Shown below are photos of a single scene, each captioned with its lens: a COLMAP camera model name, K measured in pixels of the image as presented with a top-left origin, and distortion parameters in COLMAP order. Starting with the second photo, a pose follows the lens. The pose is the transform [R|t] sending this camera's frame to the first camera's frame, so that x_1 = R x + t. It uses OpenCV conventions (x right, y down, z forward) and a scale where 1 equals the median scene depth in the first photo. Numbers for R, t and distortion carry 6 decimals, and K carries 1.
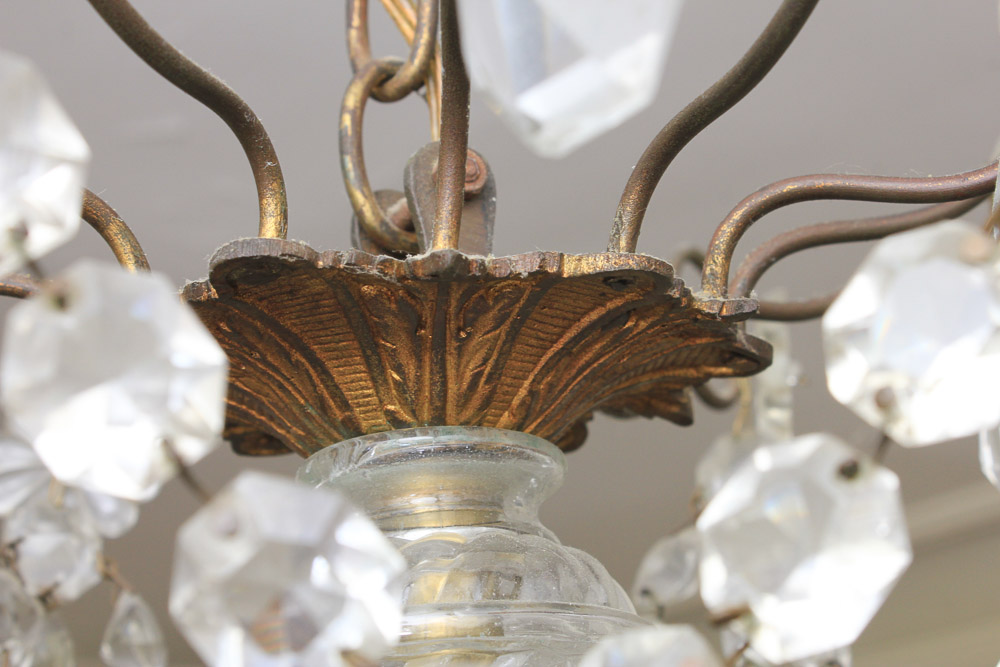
lens RADIAL K [[1942.6, 0, 500.0], [0, 1942.6, 333.5], [0, 0, 1]] dist [-0.037393, -0.103759]
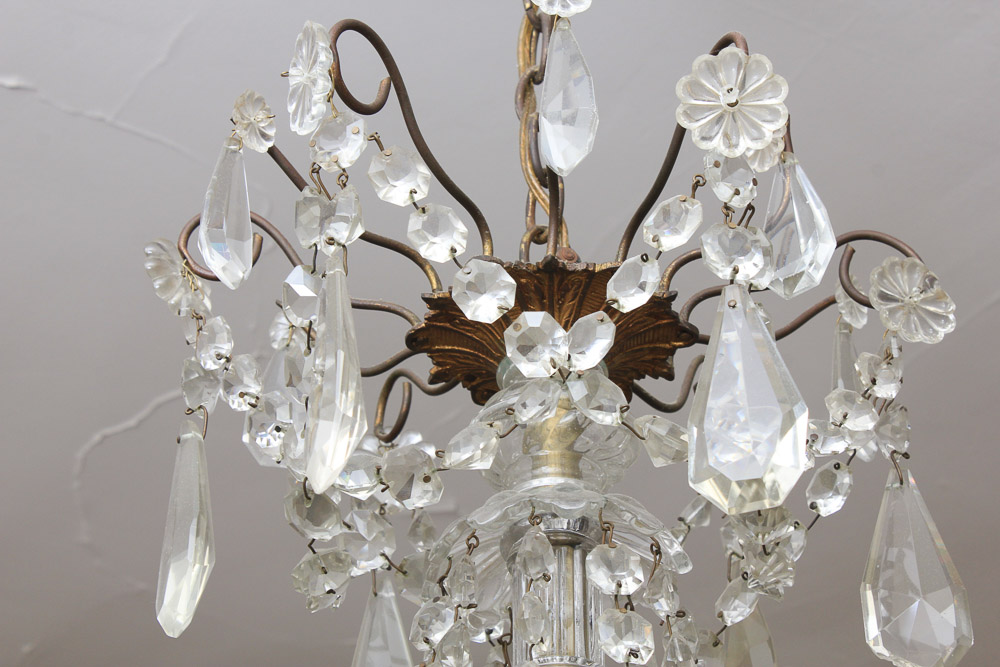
lens RADIAL K [[2413.0, 0, 500.0], [0, 2413.0, 333.5], [0, 0, 1]] dist [0.085017, 0.096629]
pose [[0.991070, -0.014195, -0.132585, 0.324418], [-0.020896, 0.965499, -0.259567, 0.871093], [0.131695, 0.260019, 0.956581, -2.058028]]
